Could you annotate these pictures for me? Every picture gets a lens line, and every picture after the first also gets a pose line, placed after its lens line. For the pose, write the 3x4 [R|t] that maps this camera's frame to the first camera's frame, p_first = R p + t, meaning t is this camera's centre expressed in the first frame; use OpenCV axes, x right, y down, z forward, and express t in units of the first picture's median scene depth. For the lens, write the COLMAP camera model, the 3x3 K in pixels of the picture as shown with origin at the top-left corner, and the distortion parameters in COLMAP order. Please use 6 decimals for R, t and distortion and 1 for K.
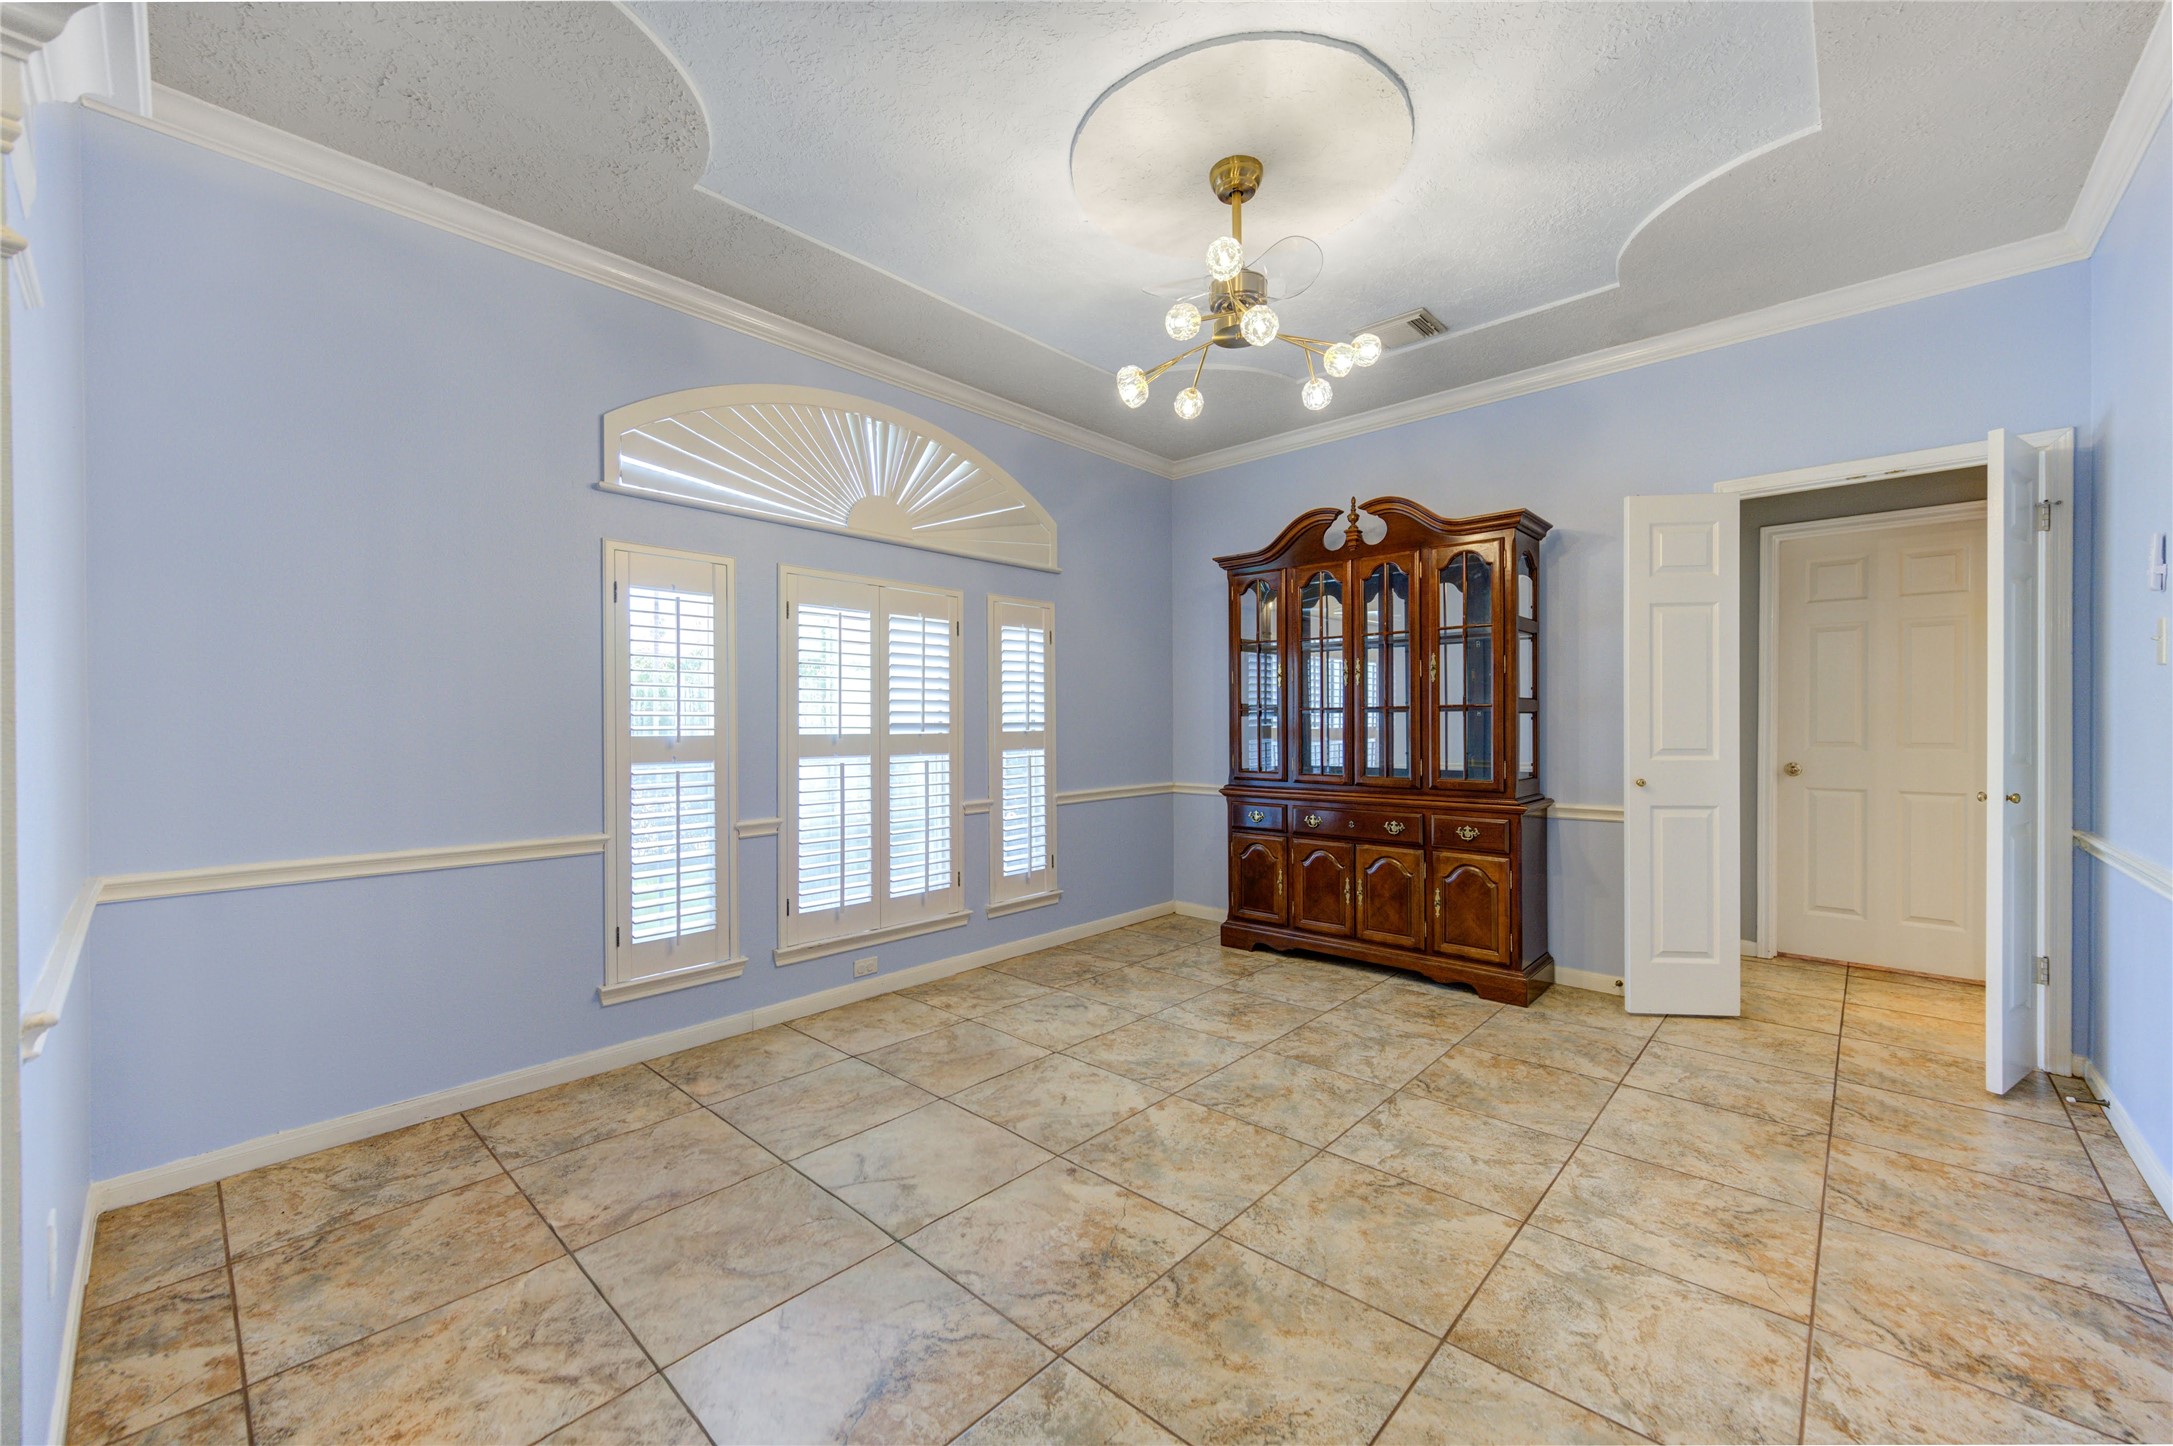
lens RADIAL K [[855.8, 0, 1096.2], [0, 855.8, 724.5], [0, 0, 1]] dist [0.005513, -0.001442]
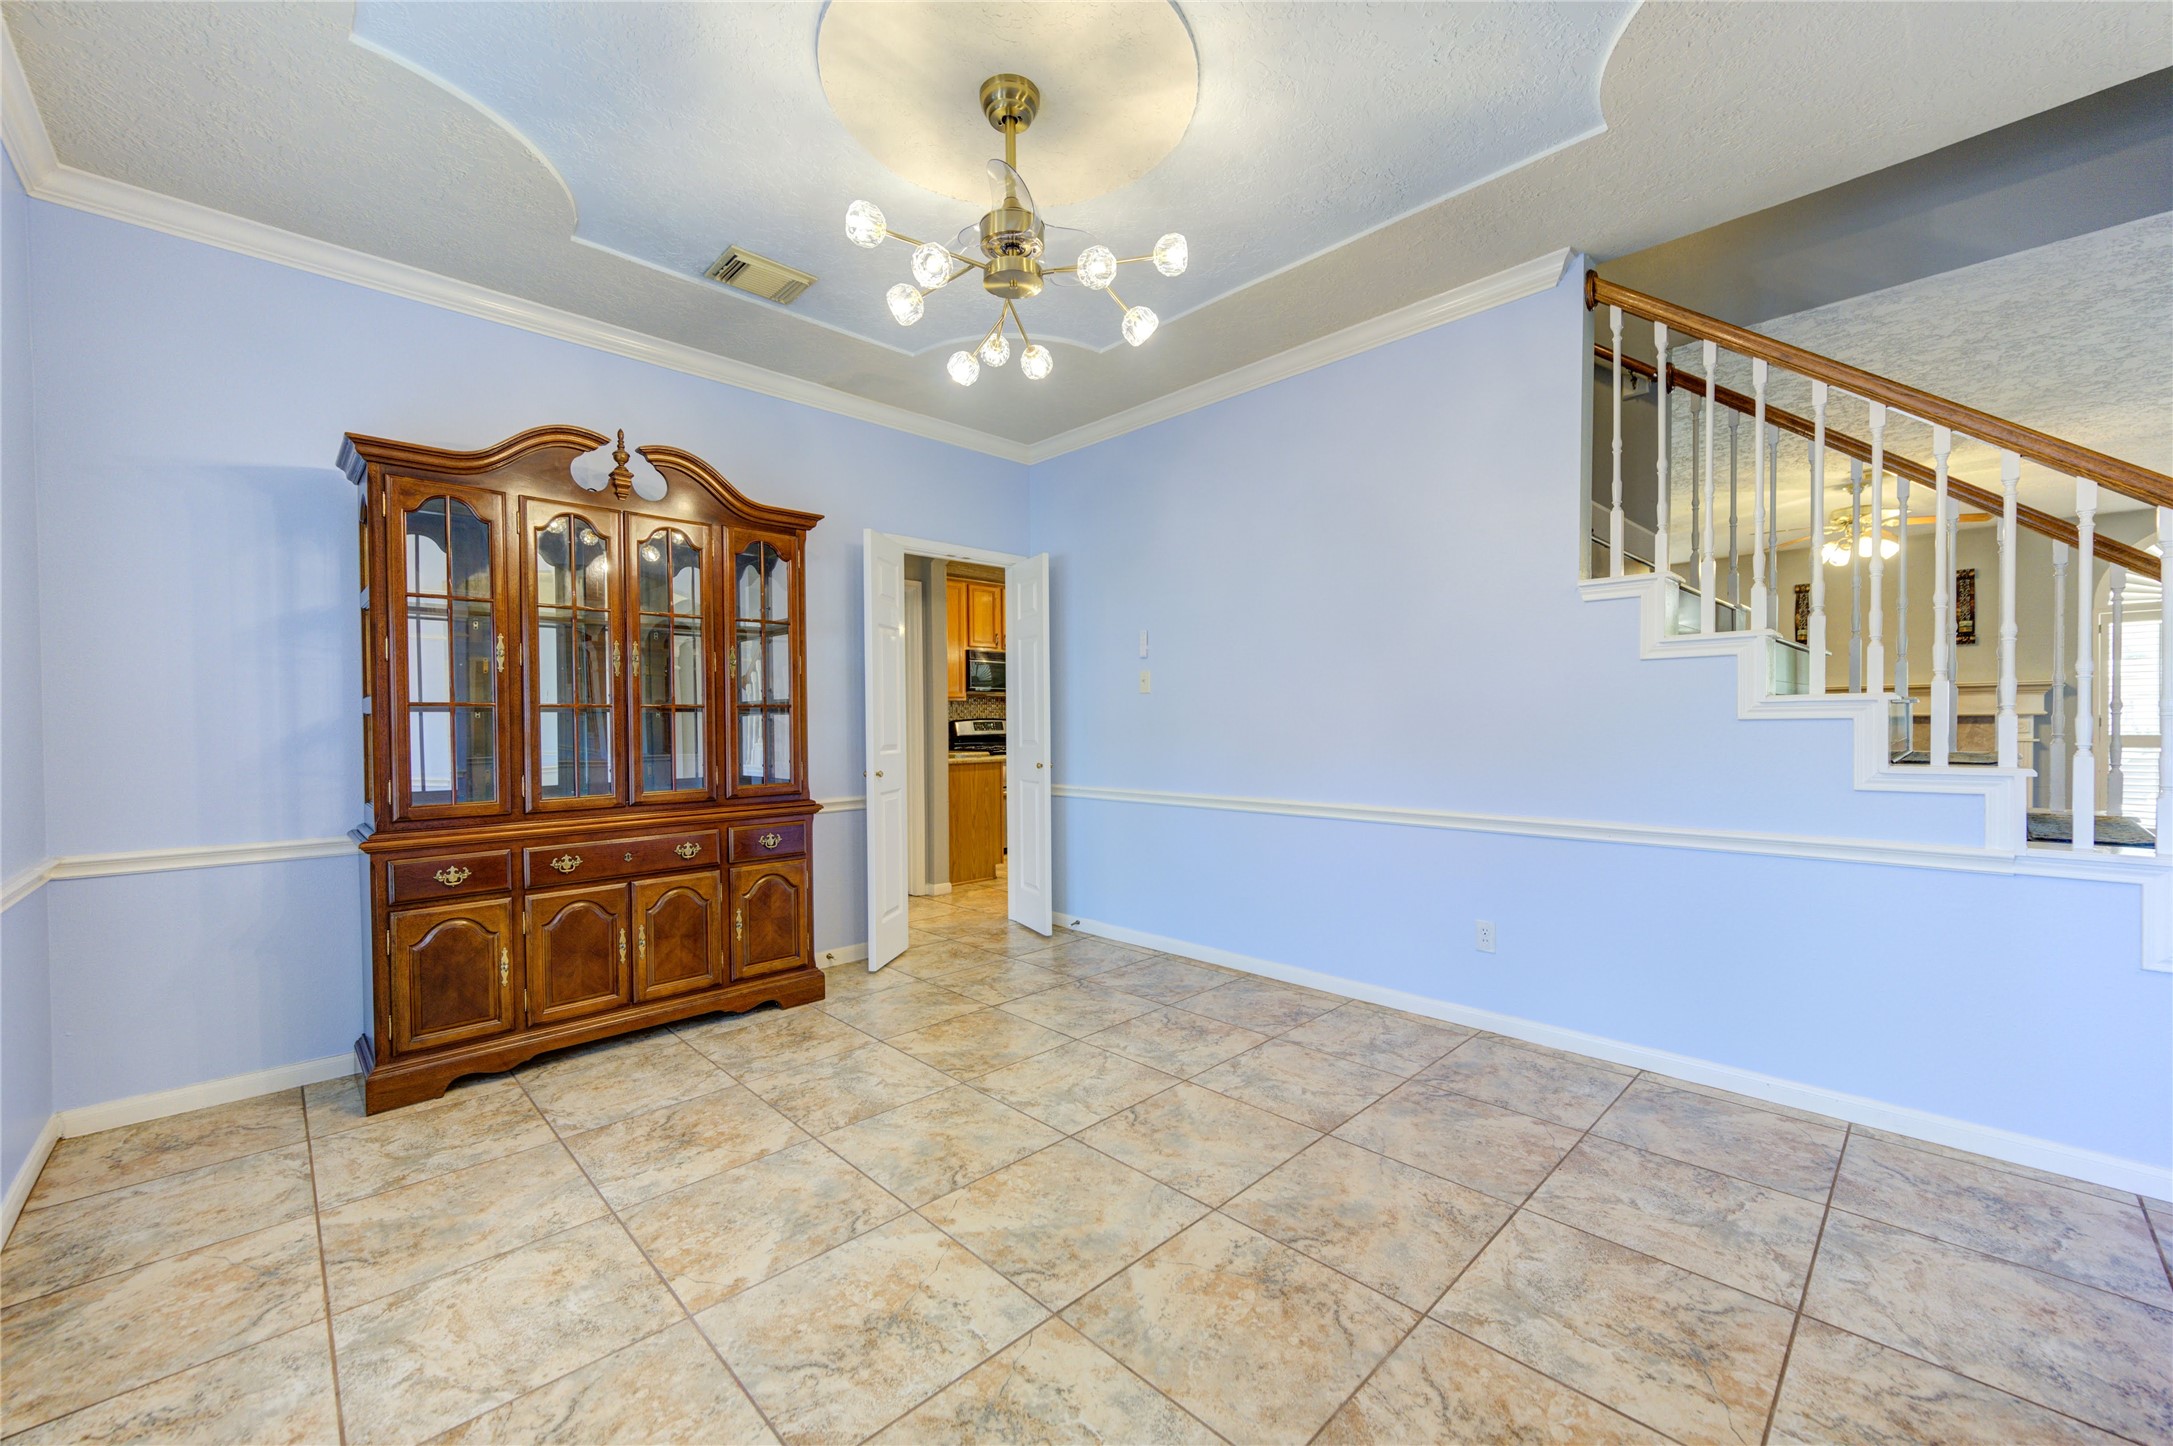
lens RADIAL K [[855.8, 0, 1096.1], [0, 855.8, 728.4], [0, 0, 1]] dist [0.005513, -0.001442]
pose [[0.045747, -0.003033, 0.998948, -0.543180], [0.009430, 0.999952, 0.002604, 0.004855], [-0.998909, 0.009301, 0.045773, 0.659851]]
